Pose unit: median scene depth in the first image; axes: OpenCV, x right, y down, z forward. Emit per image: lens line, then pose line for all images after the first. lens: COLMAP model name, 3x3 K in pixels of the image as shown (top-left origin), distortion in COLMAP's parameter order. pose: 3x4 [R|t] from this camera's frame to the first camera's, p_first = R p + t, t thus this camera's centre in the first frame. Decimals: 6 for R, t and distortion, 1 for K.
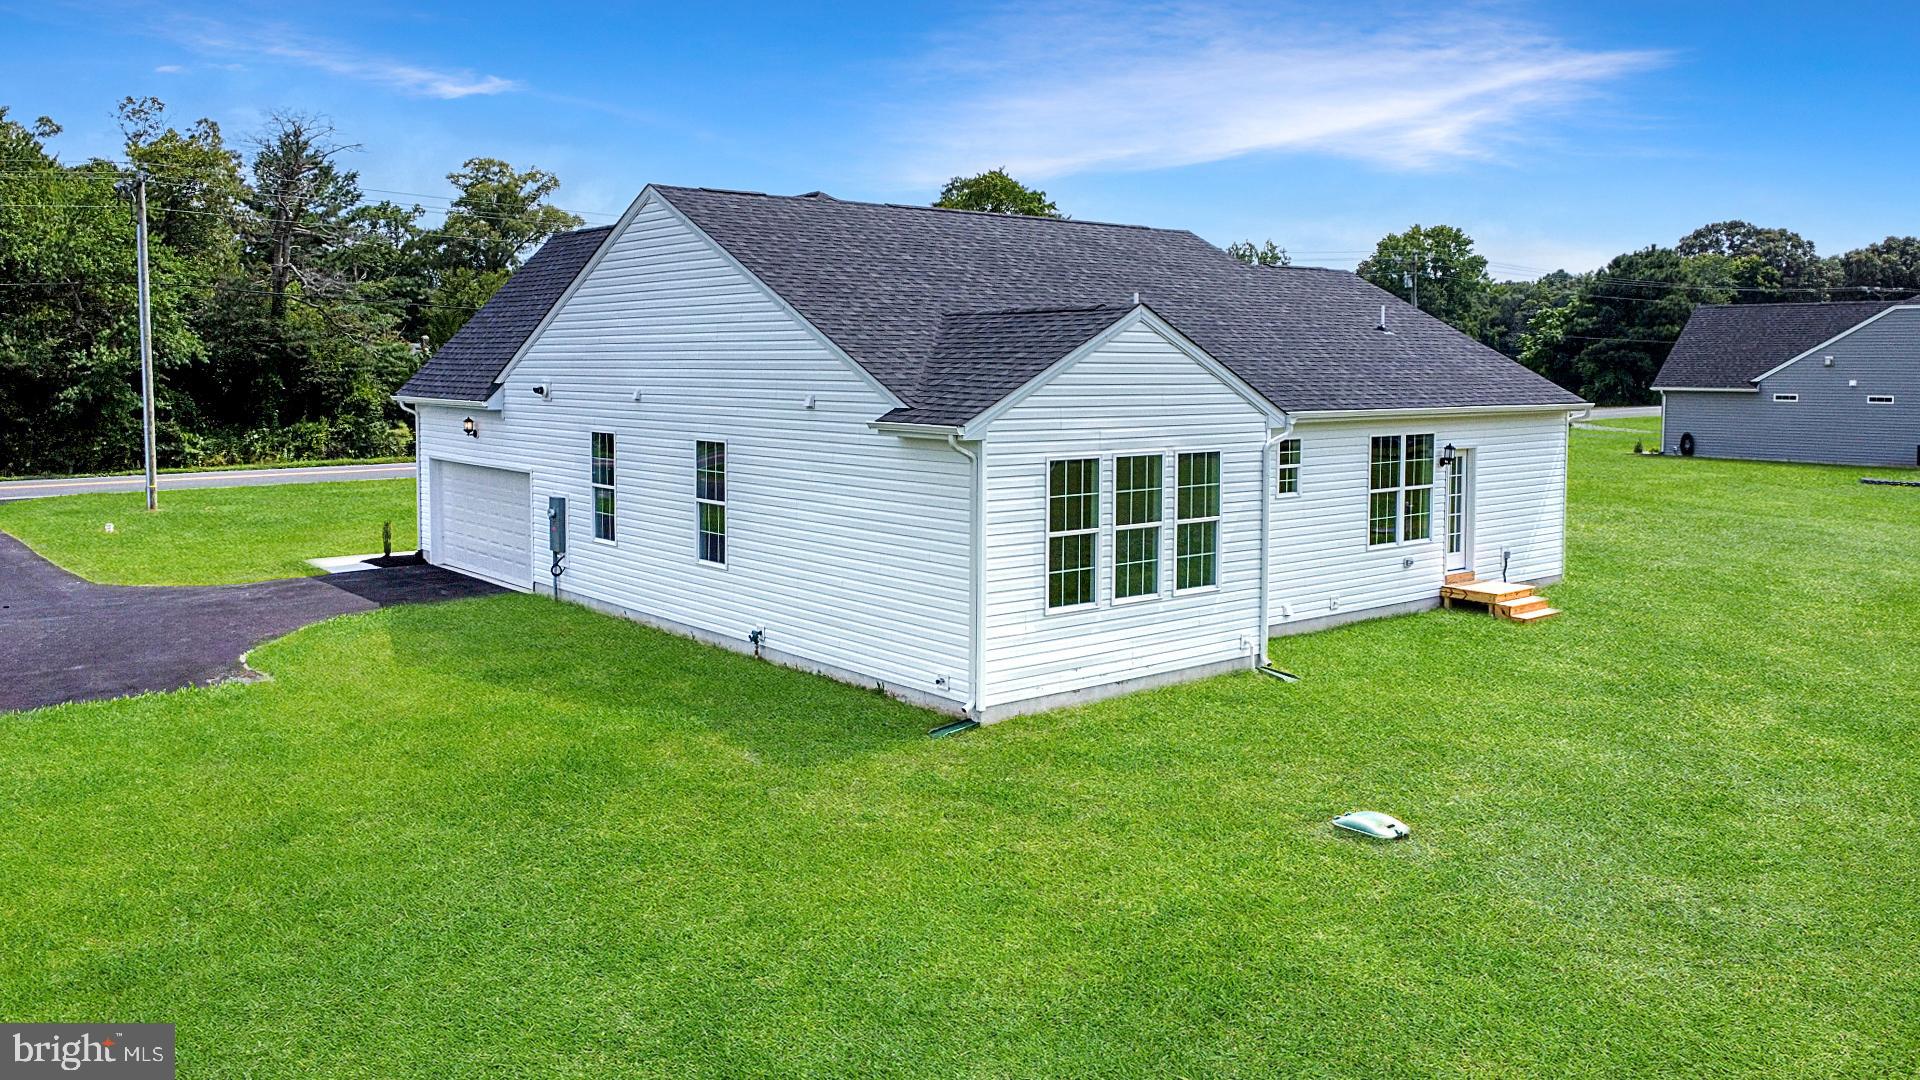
lens RADIAL K [[1457.7, 0, 960.0], [0, 1457.7, 540.0], [0, 0, 1]] dist [-0.031095, -0.001123]
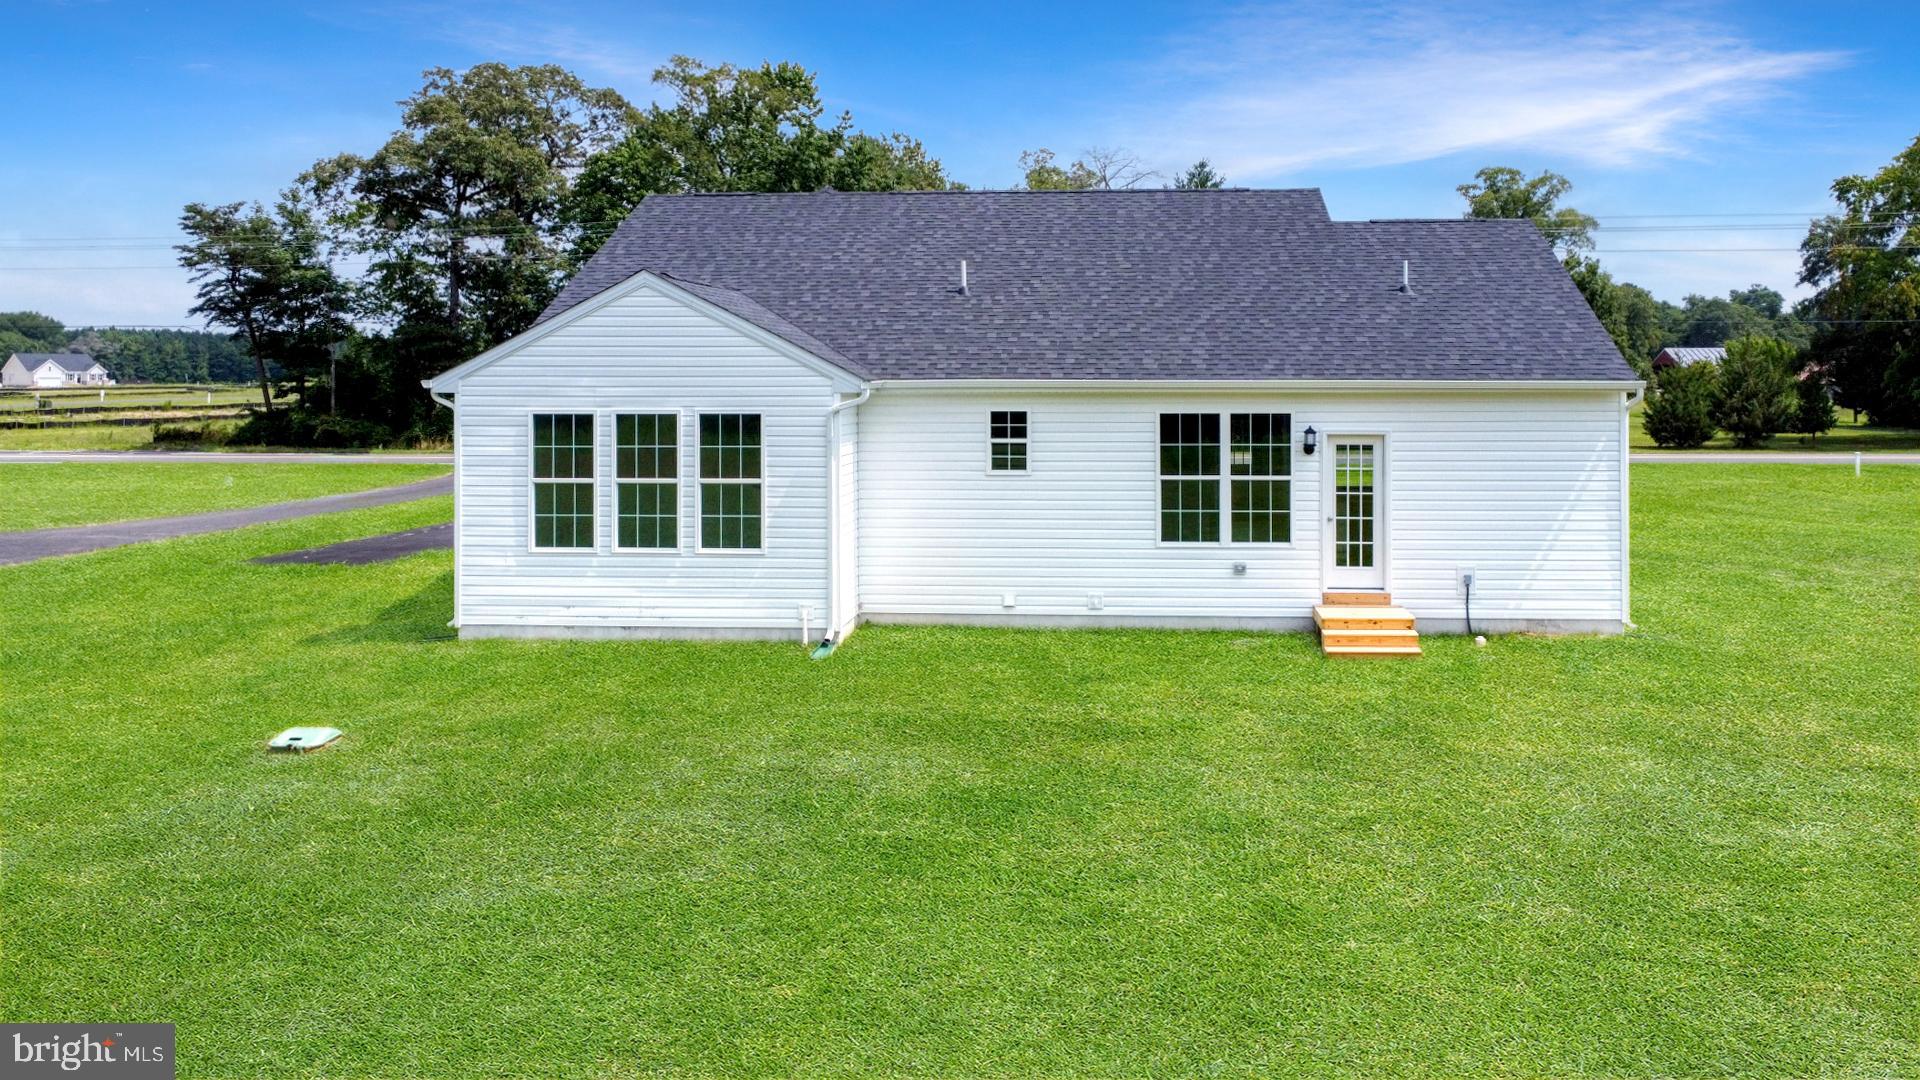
lens RADIAL K [[1481.4, 0, 959.3], [0, 1481.4, 465.6], [0, 0, 1]] dist [-0.000589, 0.001379]
pose [[0.732394, 0.034811, -0.679991, 0.792687], [-0.079252, 0.996262, -0.034358, -0.001030], [0.676254, 0.079054, 0.732415, 0.286169]]
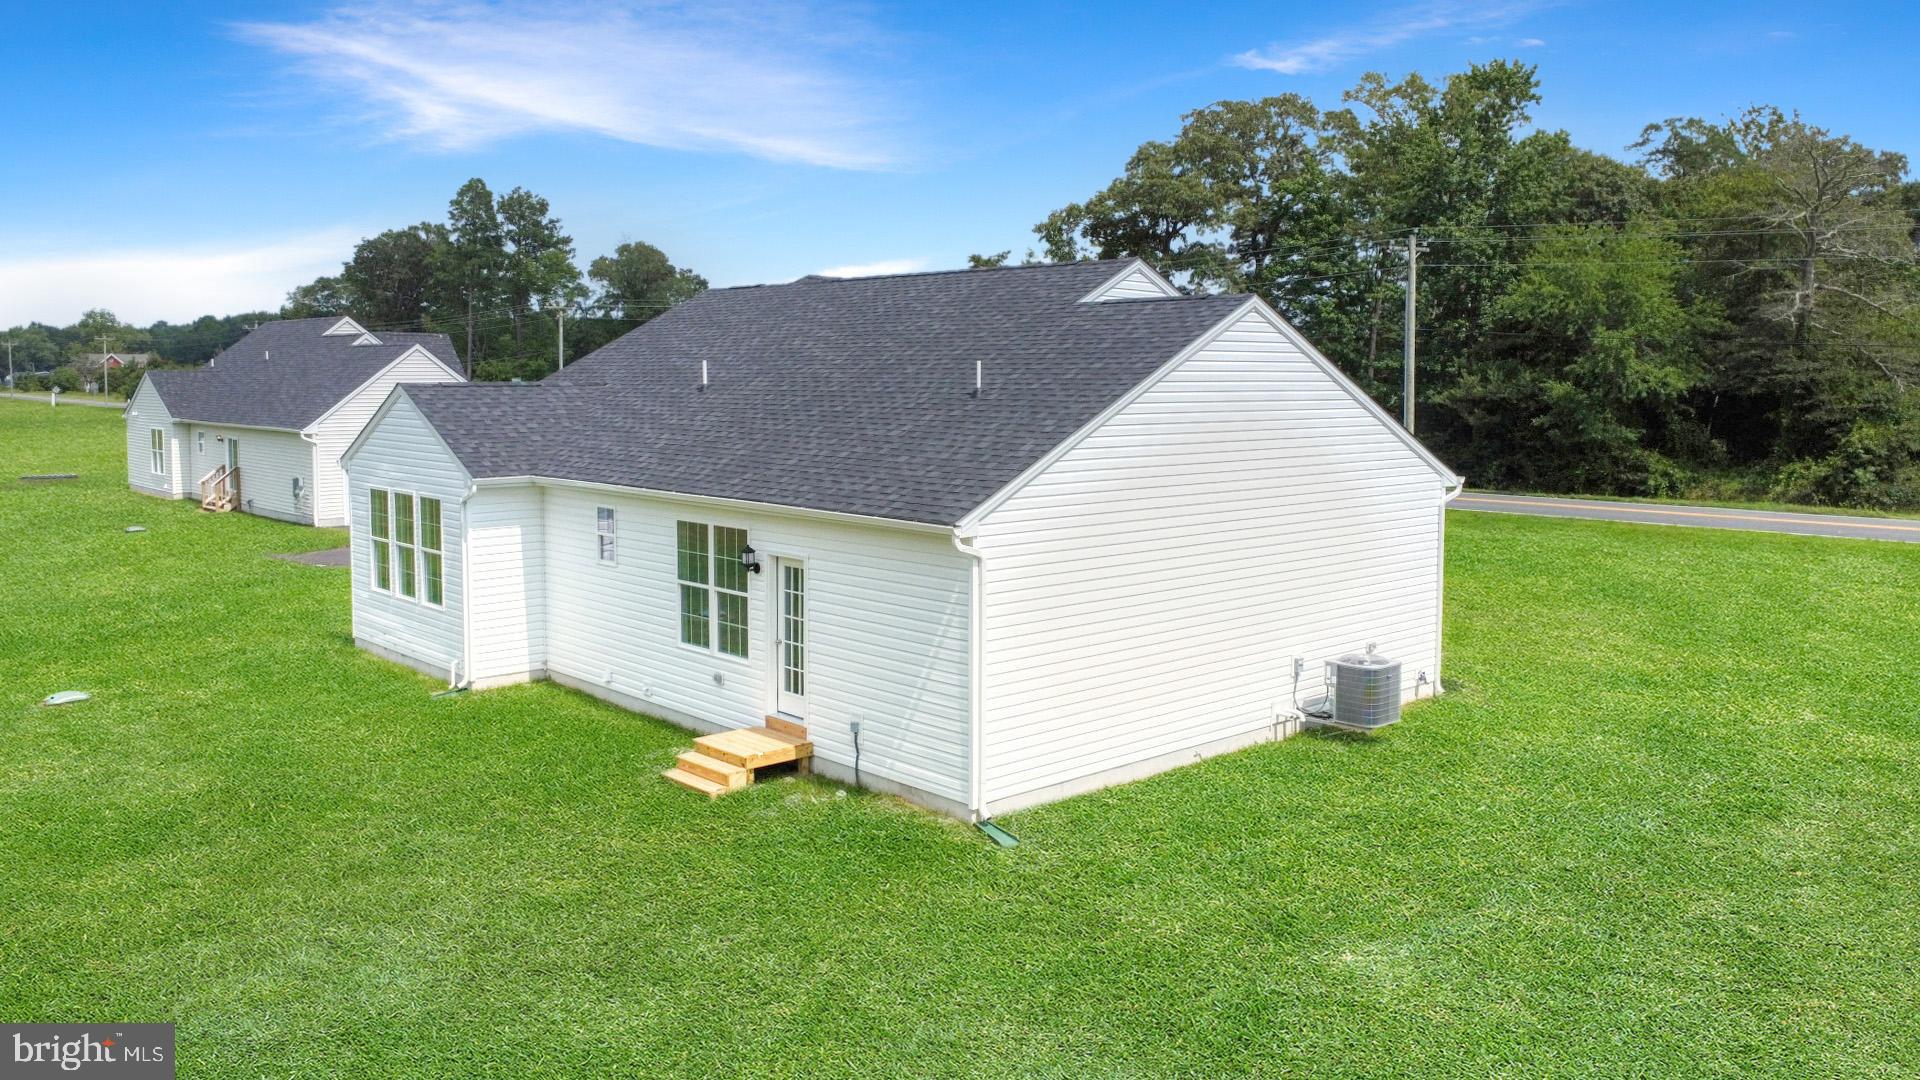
lens RADIAL K [[1457.7, 0, 960.0], [0, 1457.7, 540.0], [0, 0, 1]] dist [-0.031095, -0.001123]
pose [[0.058448, 0.112597, -0.991920, 1.185026], [-0.121485, 0.987036, 0.104884, -0.174303], [0.990871, 0.114373, 0.071370, 1.114342]]
